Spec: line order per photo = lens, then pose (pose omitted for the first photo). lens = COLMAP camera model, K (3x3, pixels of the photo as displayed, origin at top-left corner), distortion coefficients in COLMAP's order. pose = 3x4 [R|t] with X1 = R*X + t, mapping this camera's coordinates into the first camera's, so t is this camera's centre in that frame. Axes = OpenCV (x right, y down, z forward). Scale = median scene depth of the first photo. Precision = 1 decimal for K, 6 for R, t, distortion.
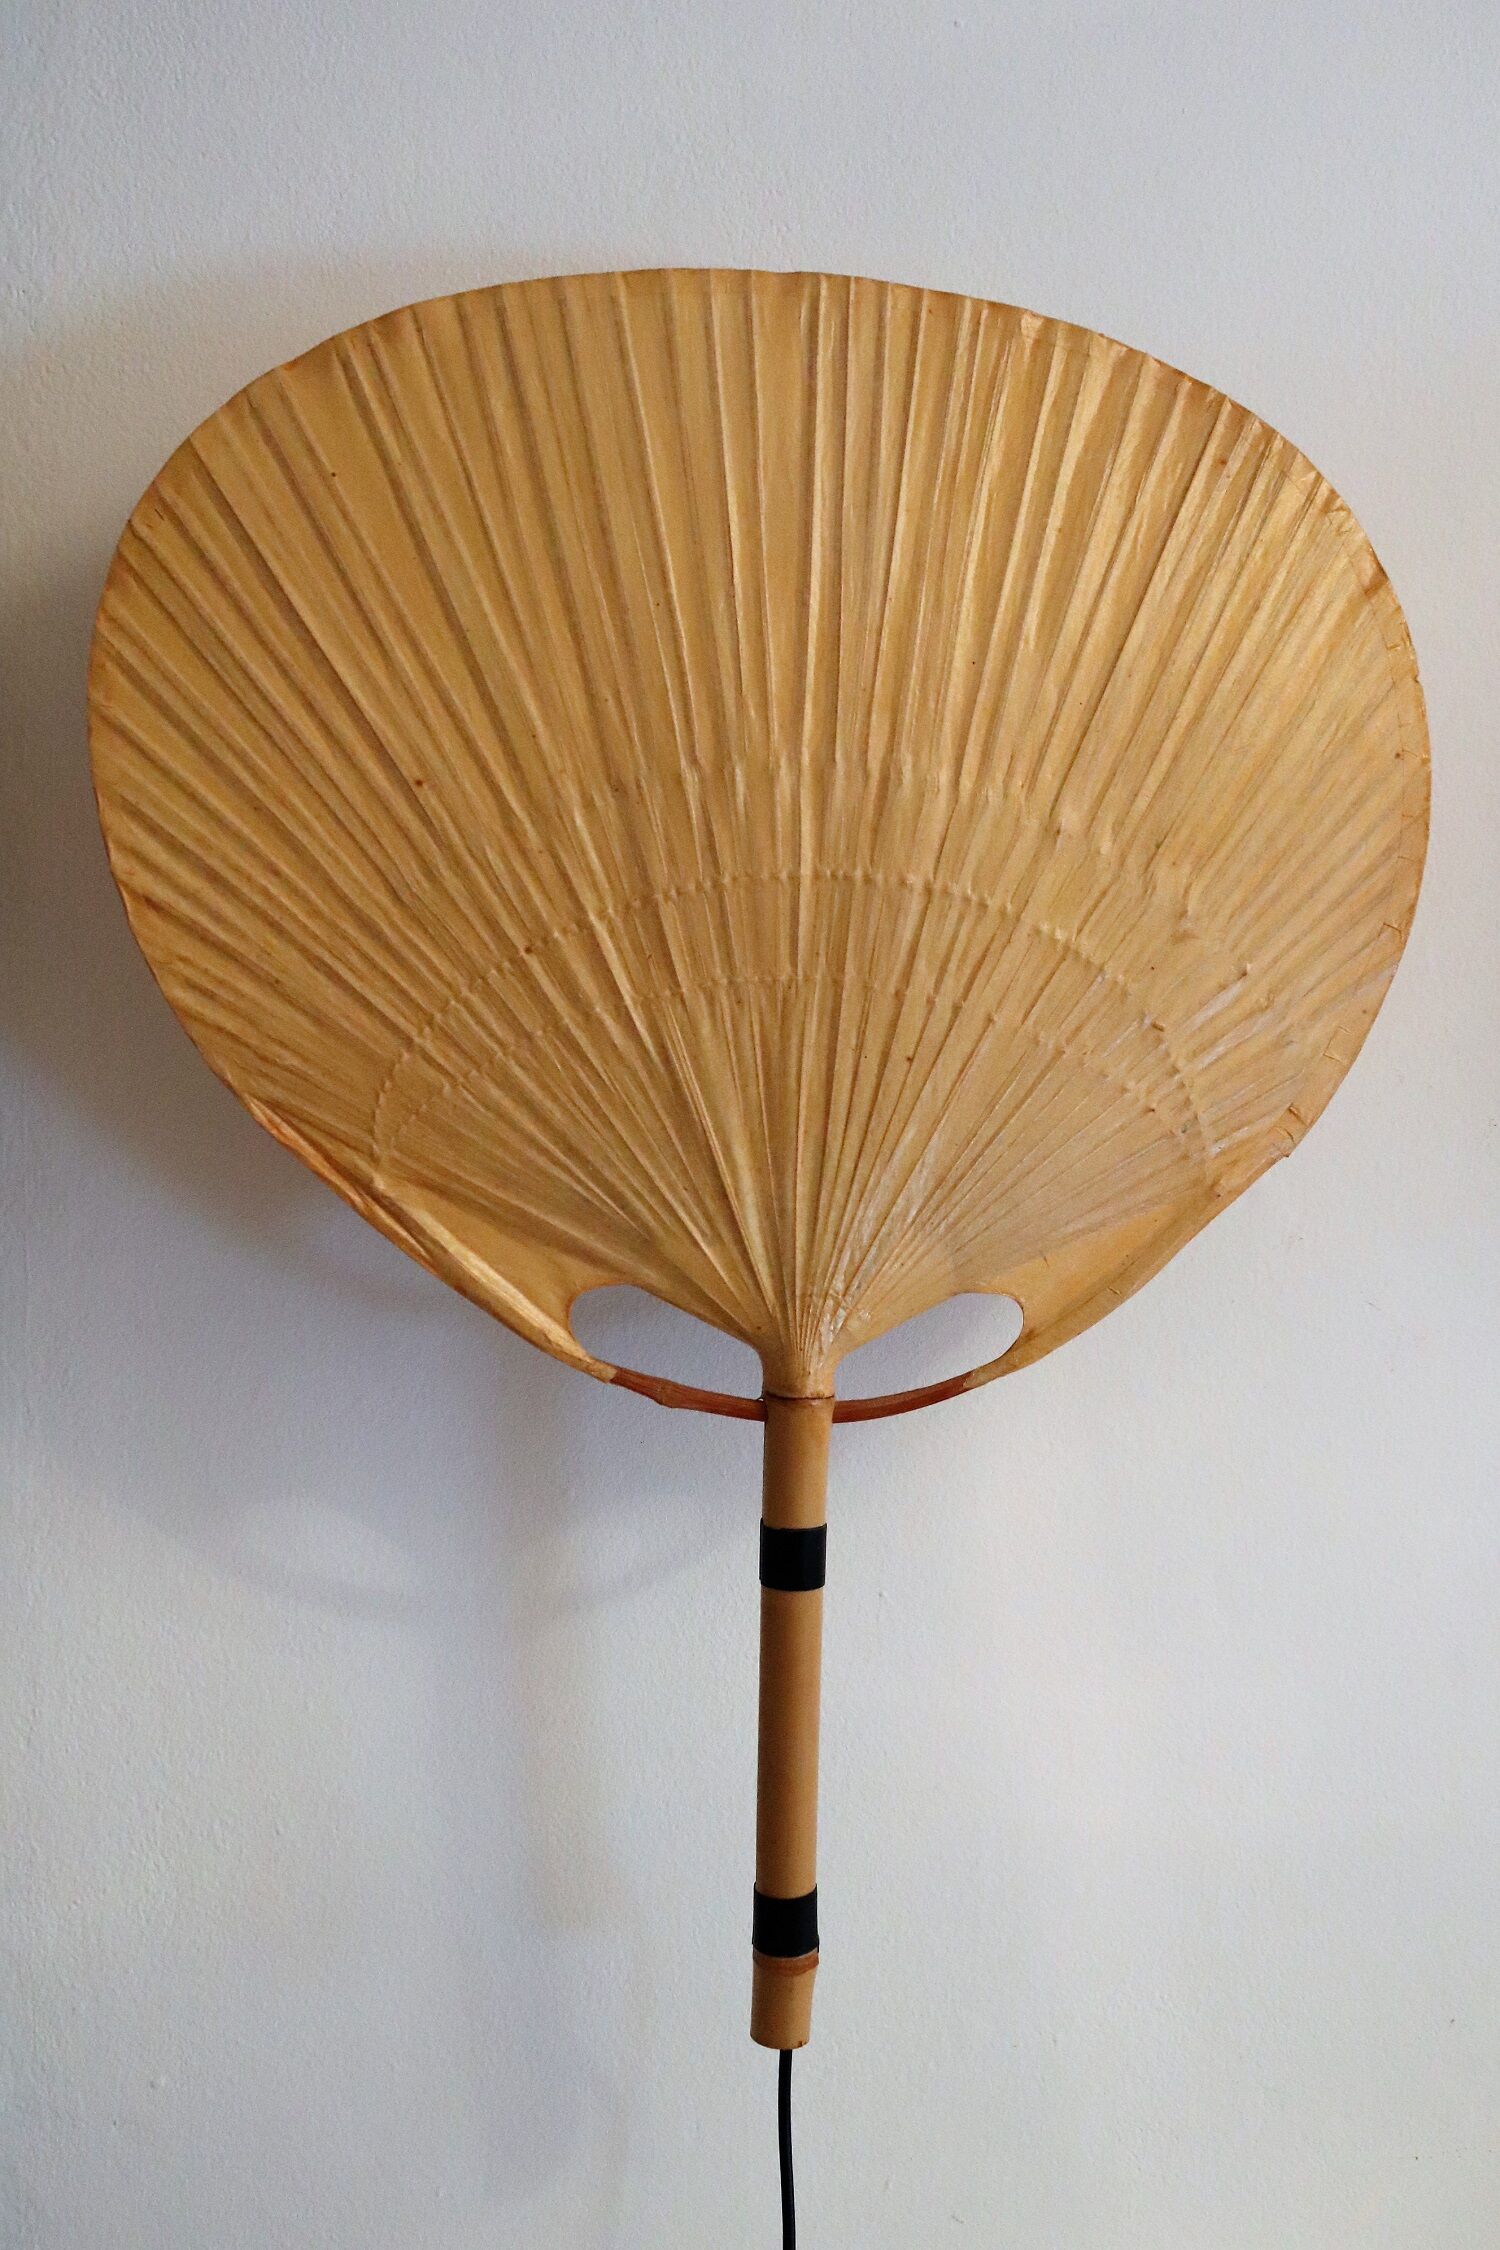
lens RADIAL K [[2383.3, 0, 754.1], [0, 2383.3, 1121.9], [0, 0, 1]] dist [-0.086409, 0.000000]
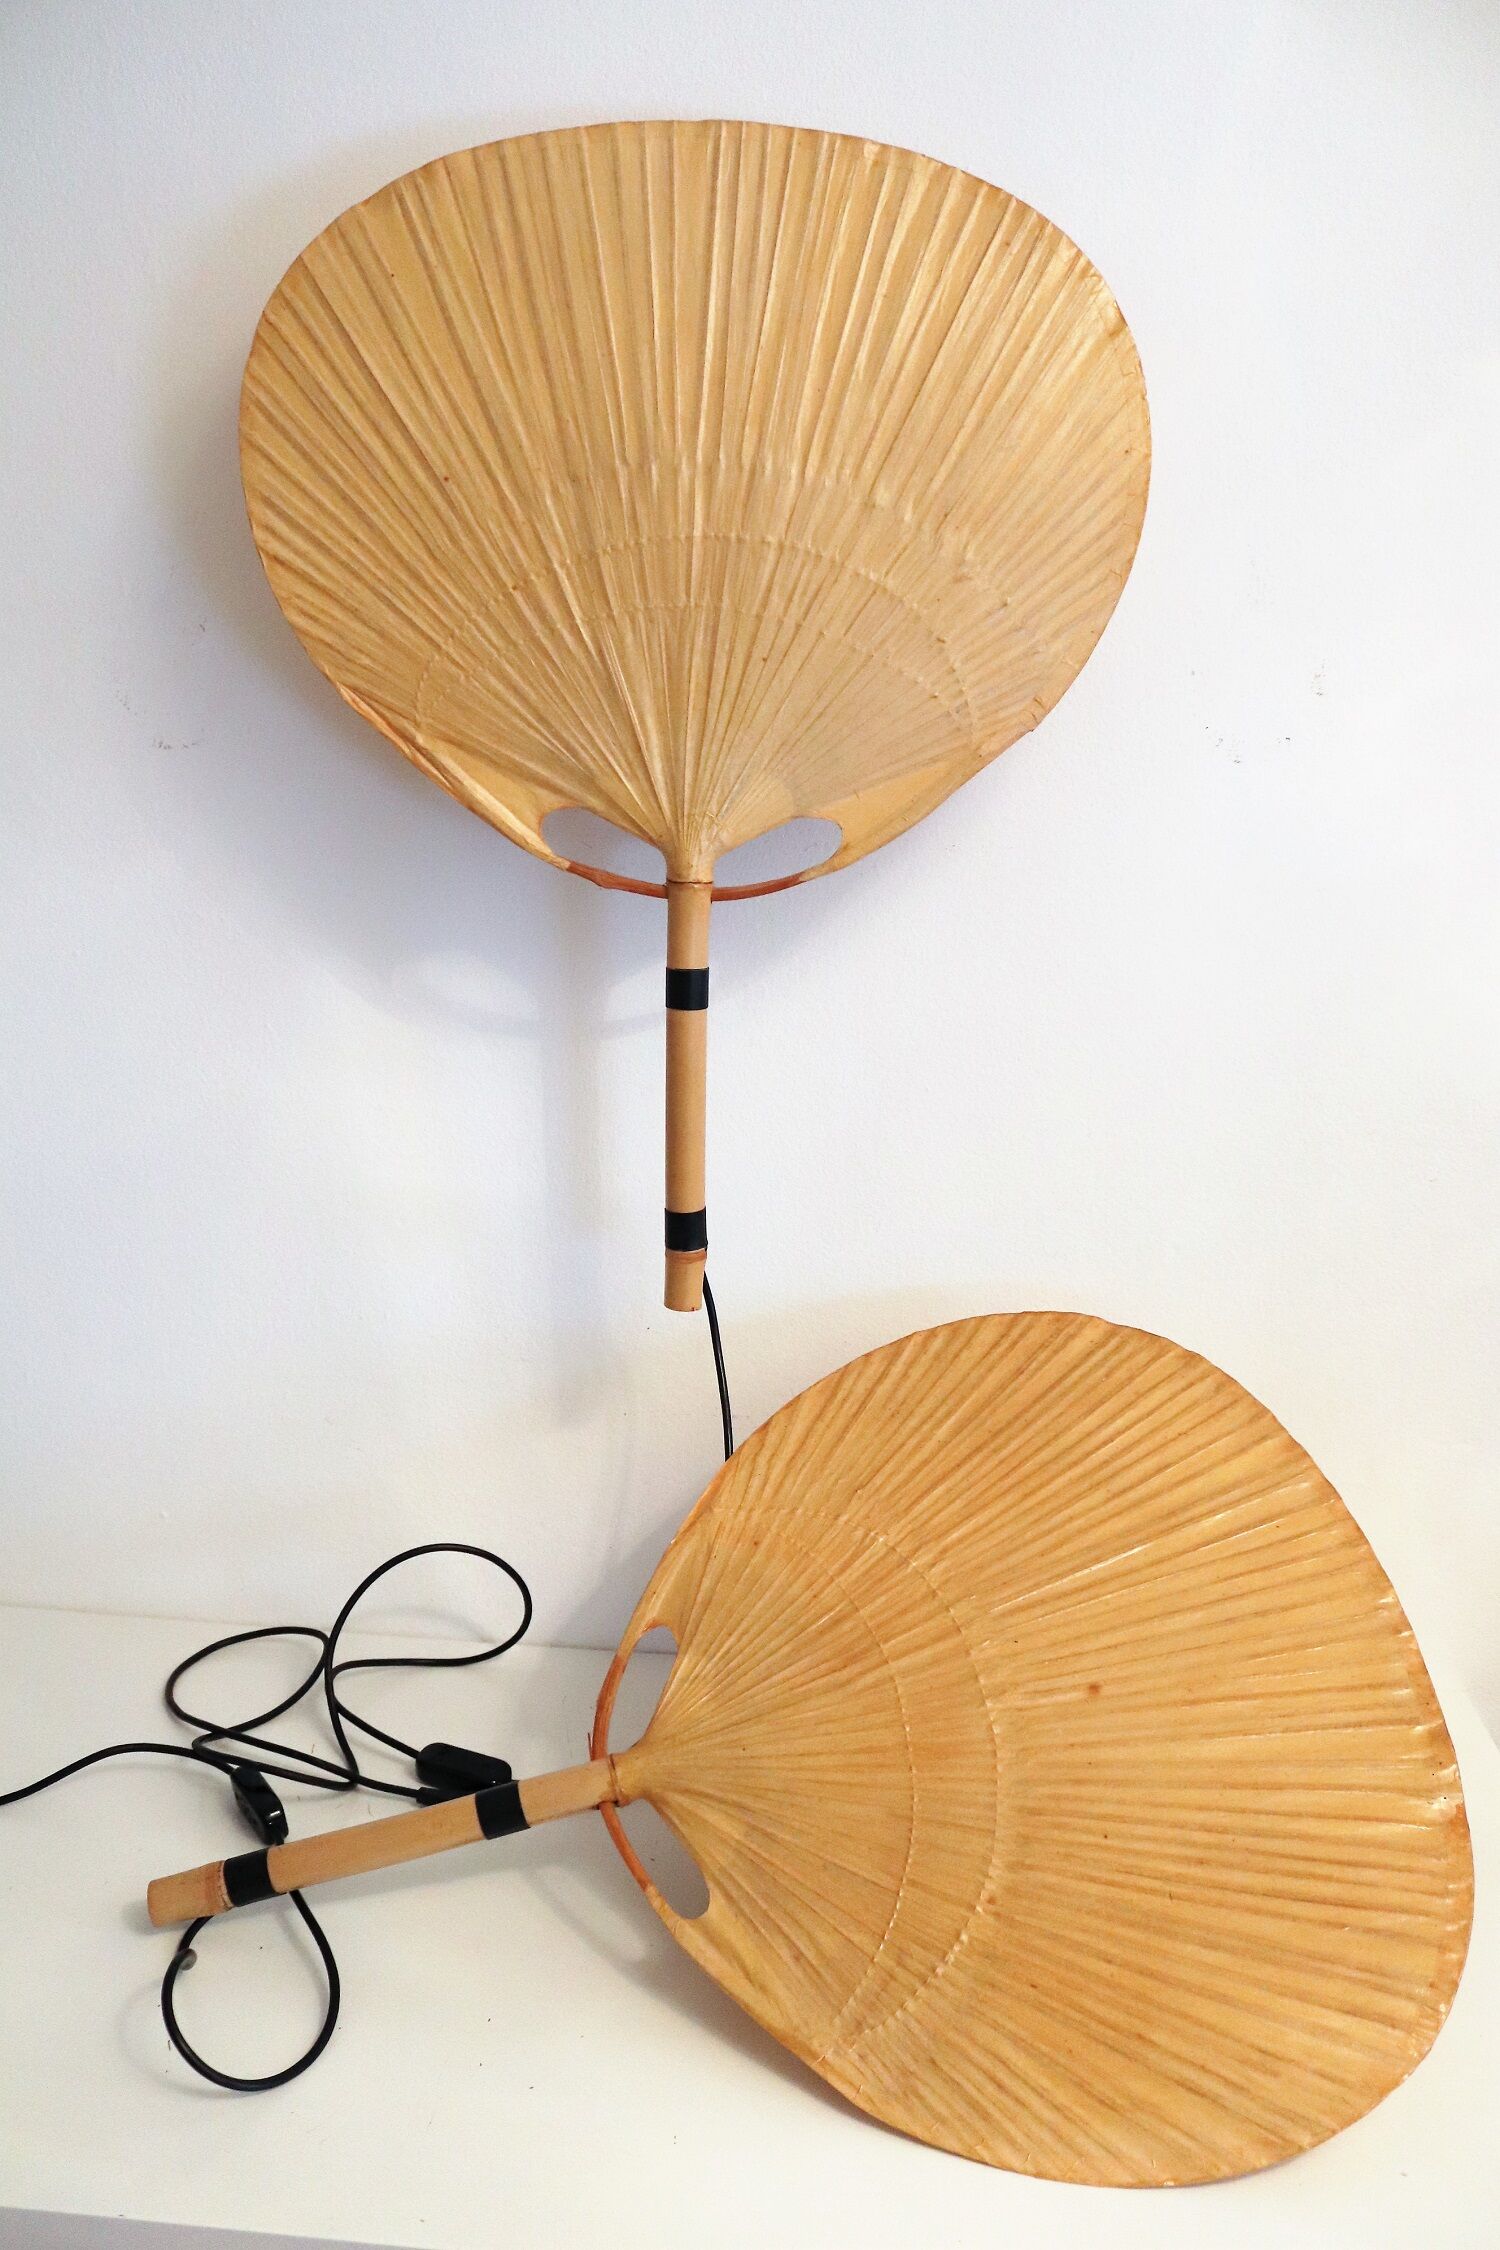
lens RADIAL K [[1853.7, 0, 737.7], [0, 1853.7, 1117.0], [0, 0, 1]] dist [-0.157613, 0.136761]
pose [[0.984956, 0.040119, -0.168082, 0.255953], [-0.013424, 0.987501, 0.157040, 0.077135], [0.172281, -0.152421, 0.973184, -0.172650]]
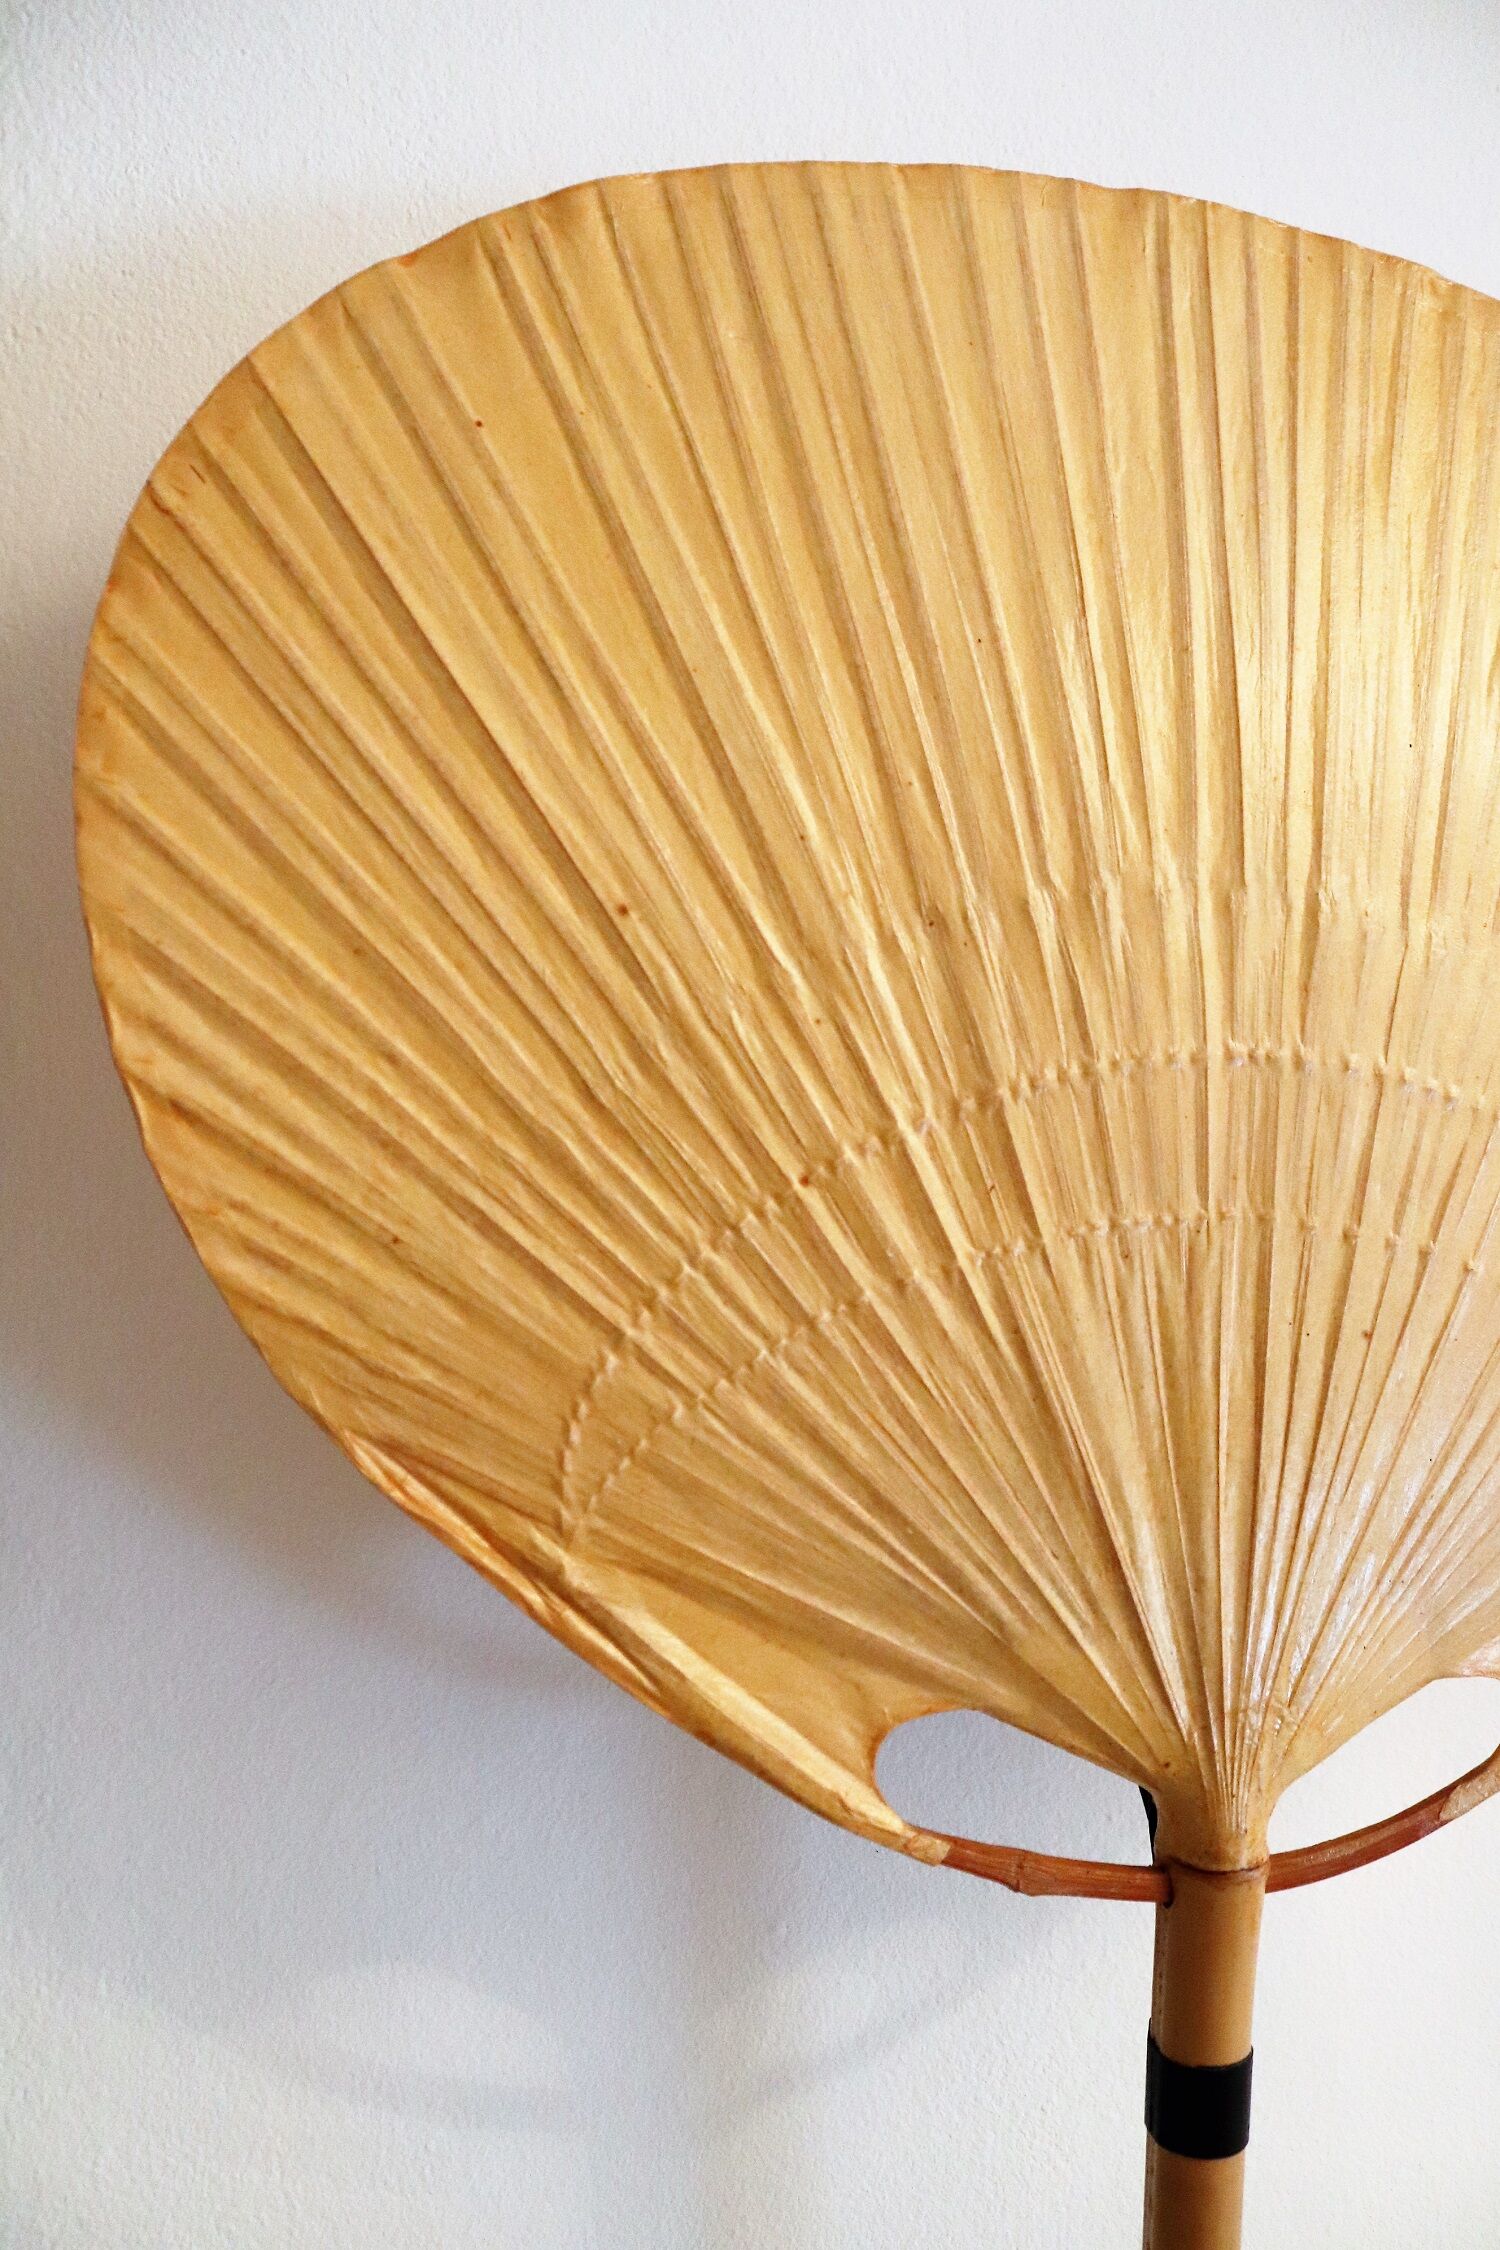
lens RADIAL K [[1853.7, 0, 762.8], [0, 1853.7, 1134.3], [0, 0, 1]] dist [-0.157613, 0.136761]
pose [[0.994474, -0.011247, 0.104378, -0.153841], [0.016248, 0.998754, -0.047188, -0.061054], [-0.103717, 0.048623, 0.993418, 0.518014]]
